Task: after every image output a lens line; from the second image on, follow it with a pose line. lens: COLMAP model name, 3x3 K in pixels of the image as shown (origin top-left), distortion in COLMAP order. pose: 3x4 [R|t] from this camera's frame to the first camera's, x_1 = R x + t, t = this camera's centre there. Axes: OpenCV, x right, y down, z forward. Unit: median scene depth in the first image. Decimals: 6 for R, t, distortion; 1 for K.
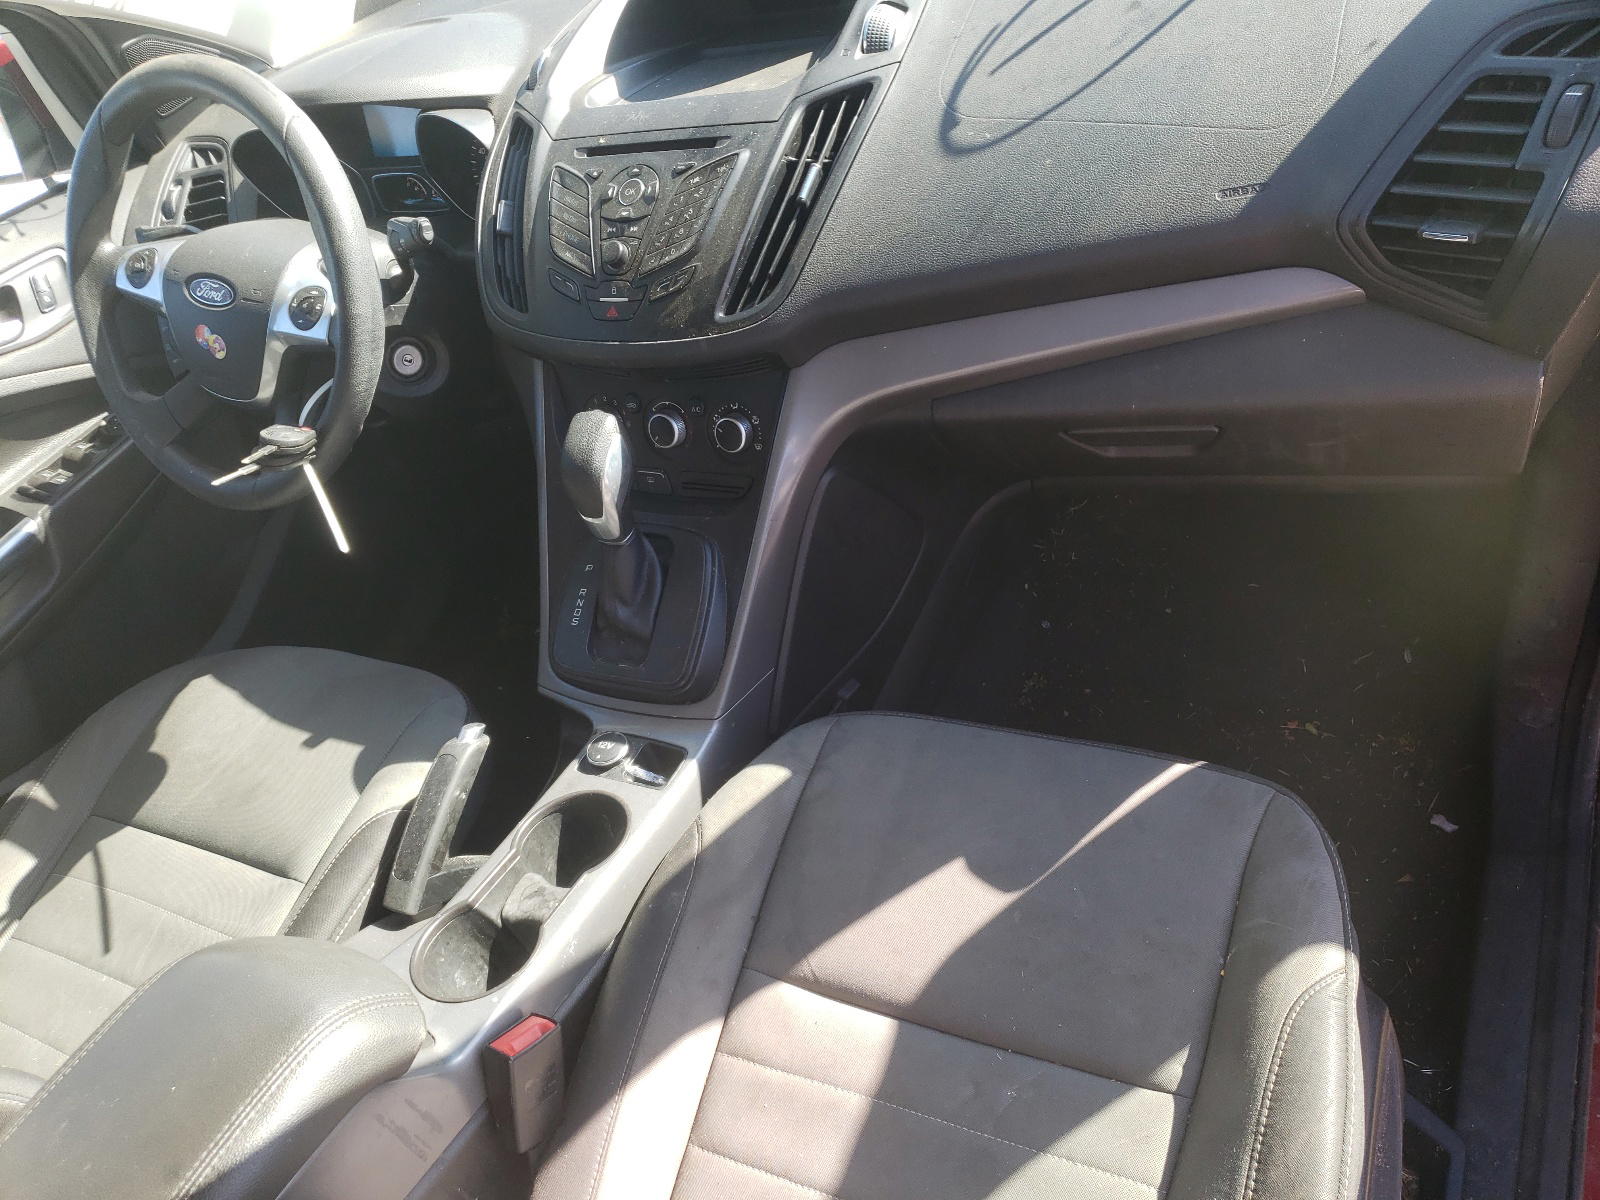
lens RADIAL K [[1196.5, 0, 800.0], [0, 1196.5, 624.9], [0, 0, 1]] dist [0.011055, -0.000021]
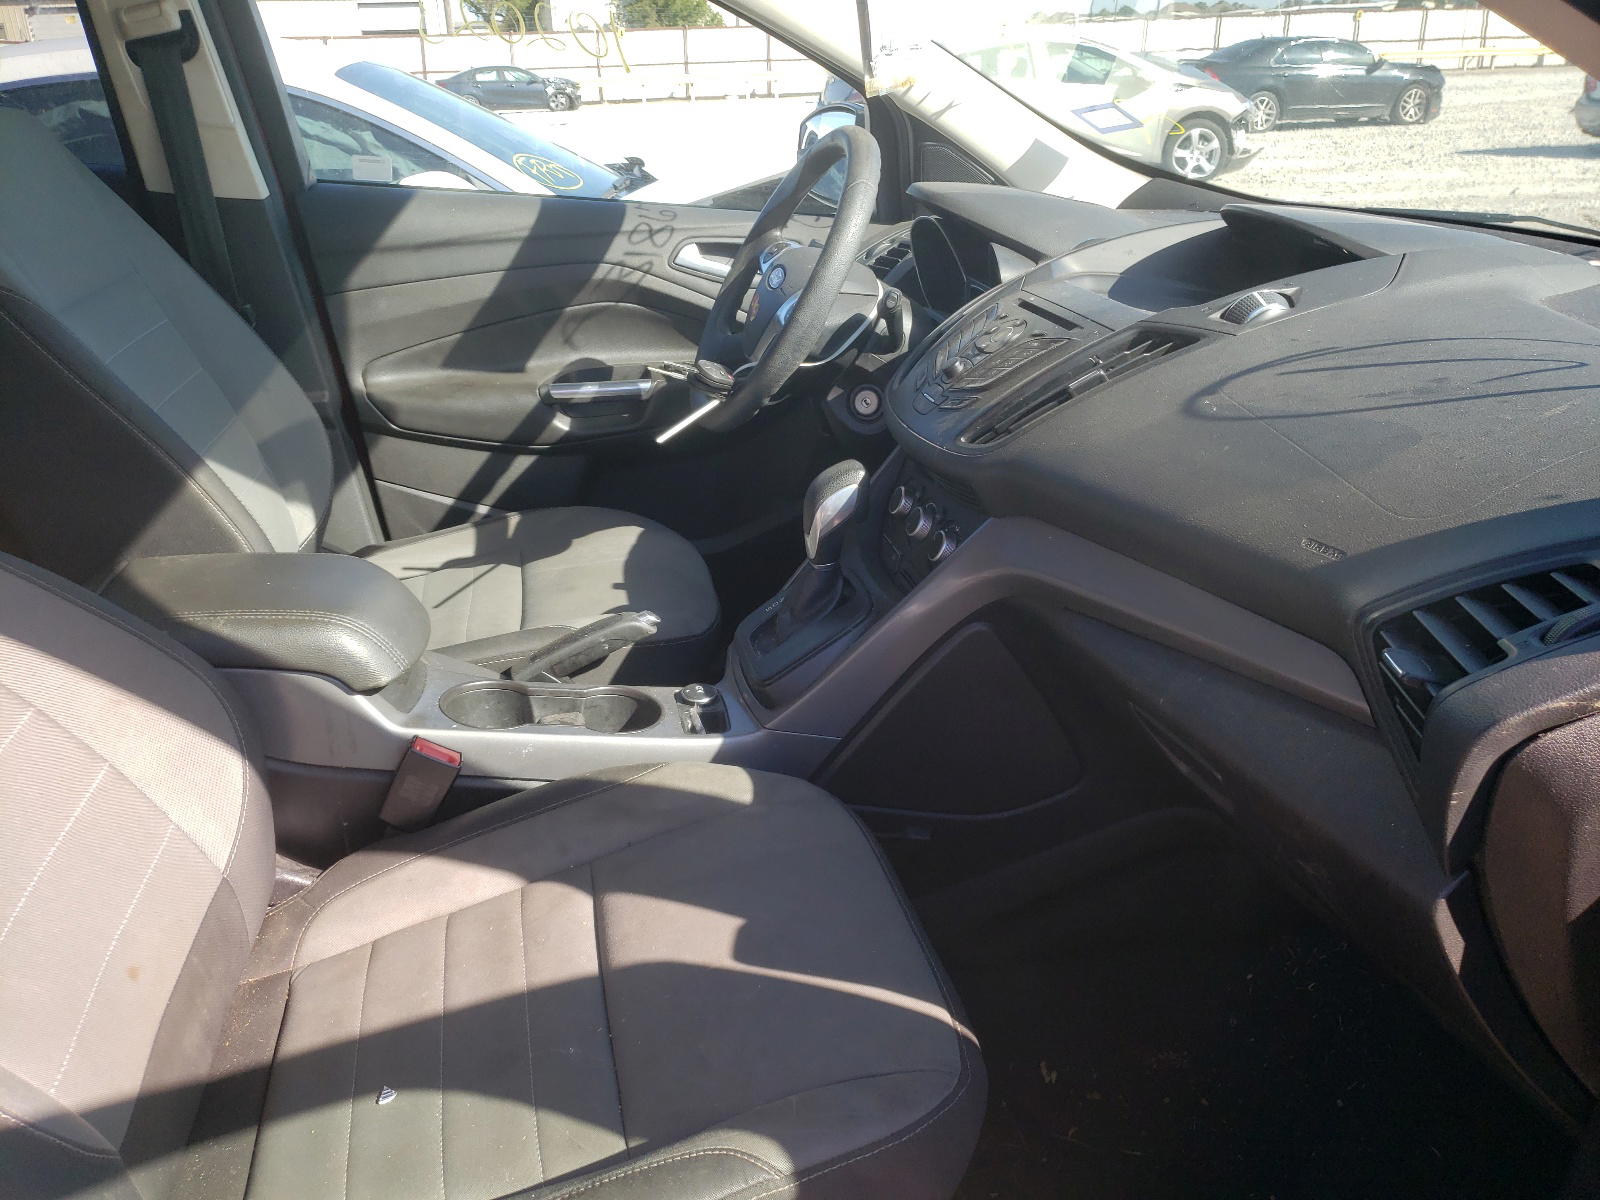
lens RADIAL K [[1225.9, 0, 800.0], [0, 1225.9, 600.0], [0, 0, 1]] dist [-0.004817, -0.000495]
pose [[0.587499, 0.543201, -0.599815, 0.602126], [-0.658168, 0.751993, 0.036363, -0.080338], [0.470809, 0.373416, 0.799312, 0.048901]]
